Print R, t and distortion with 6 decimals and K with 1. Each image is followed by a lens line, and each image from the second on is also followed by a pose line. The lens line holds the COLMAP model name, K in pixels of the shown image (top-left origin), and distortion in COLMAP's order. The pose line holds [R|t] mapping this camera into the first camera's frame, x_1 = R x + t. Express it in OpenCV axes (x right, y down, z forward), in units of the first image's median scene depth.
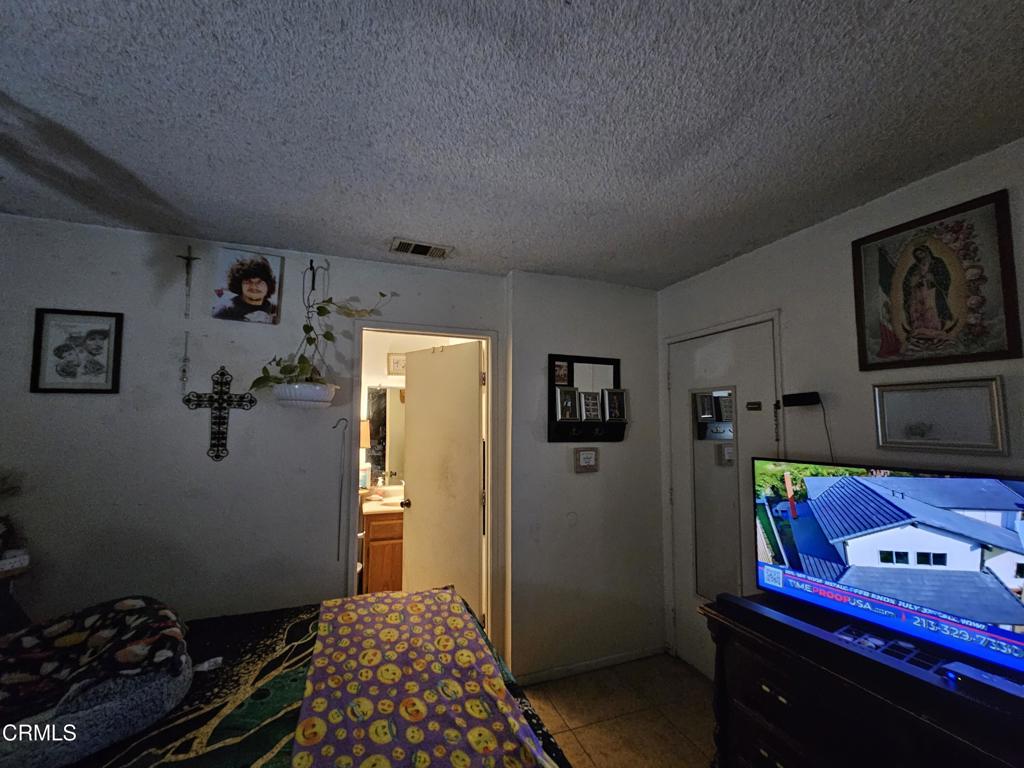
lens RADIAL K [[418.5, 0, 511.8], [0, 418.5, 385.0], [0, 0, 1]] dist [-0.004646, 0.001247]
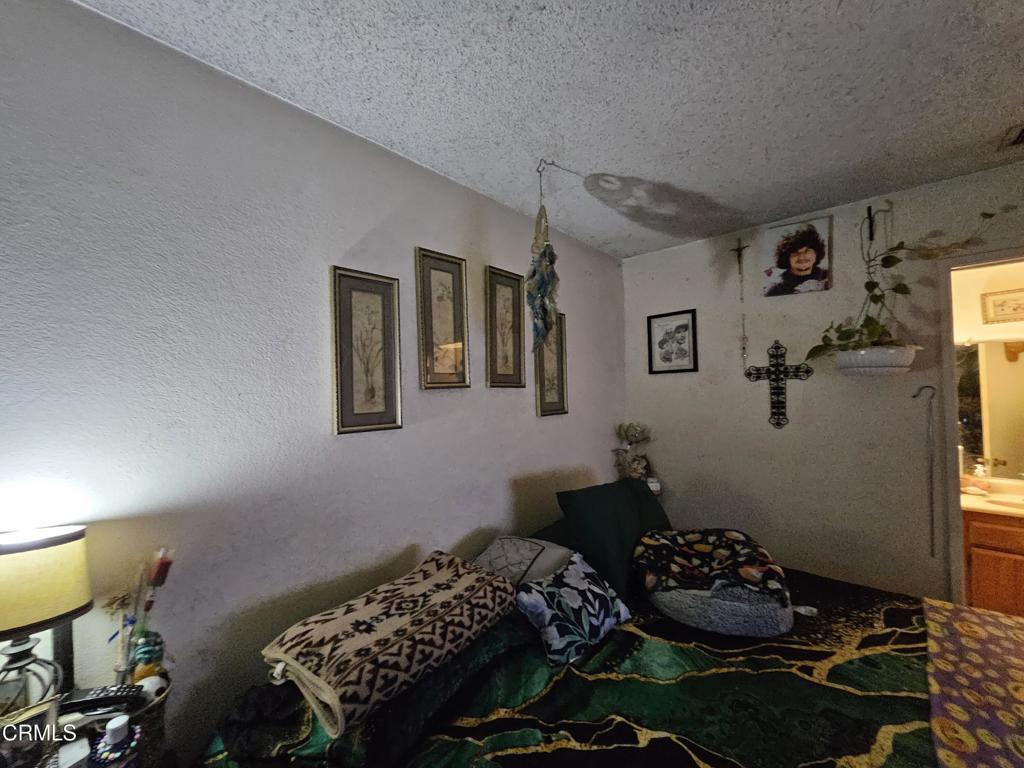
lens RADIAL K [[418.5, 0, 512.5], [0, 418.5, 384.8], [0, 0, 1]] dist [-0.004646, 0.001247]
pose [[0.451170, -0.031185, -0.891893, -0.050153], [0.091056, 0.995782, 0.011244, -0.005204], [0.887781, -0.086285, 0.452106, -0.097470]]
